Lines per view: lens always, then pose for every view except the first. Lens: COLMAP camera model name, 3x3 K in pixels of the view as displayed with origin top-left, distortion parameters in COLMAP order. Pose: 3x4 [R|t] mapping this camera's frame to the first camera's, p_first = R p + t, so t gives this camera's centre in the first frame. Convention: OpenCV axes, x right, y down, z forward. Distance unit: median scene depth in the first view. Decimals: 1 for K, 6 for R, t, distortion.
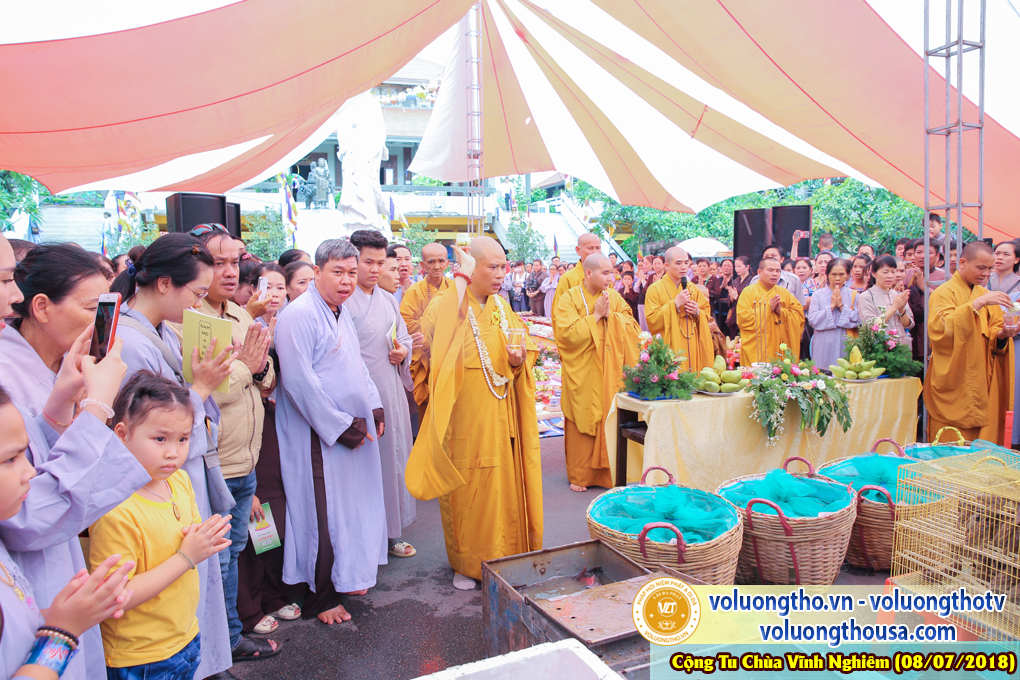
lens RADIAL K [[695.3, 0, 510.0], [0, 695.3, 340.0], [0, 0, 1]] dist [-0.110931, 0.085672]
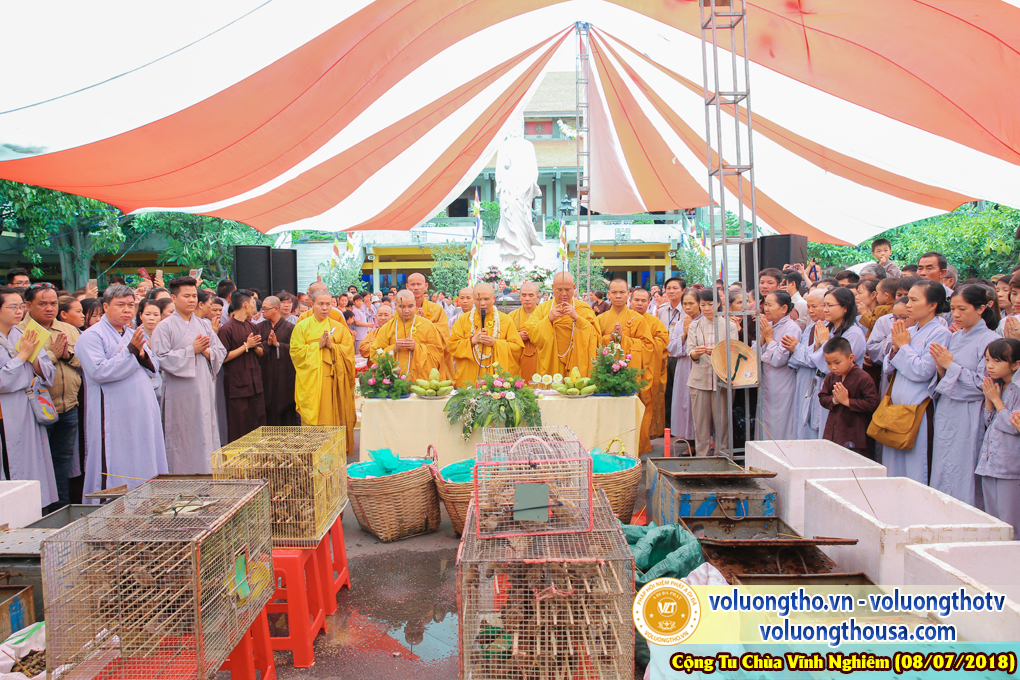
lens RADIAL K [[695.3, 0, 510.0], [0, 695.3, 340.0], [0, 0, 1]] dist [-0.110931, 0.085672]
pose [[0.930190, 0.022872, -0.366364, 0.807684], [-0.035405, 0.998994, -0.027525, -0.000389], [0.365366, 0.038575, 0.930064, -0.152897]]
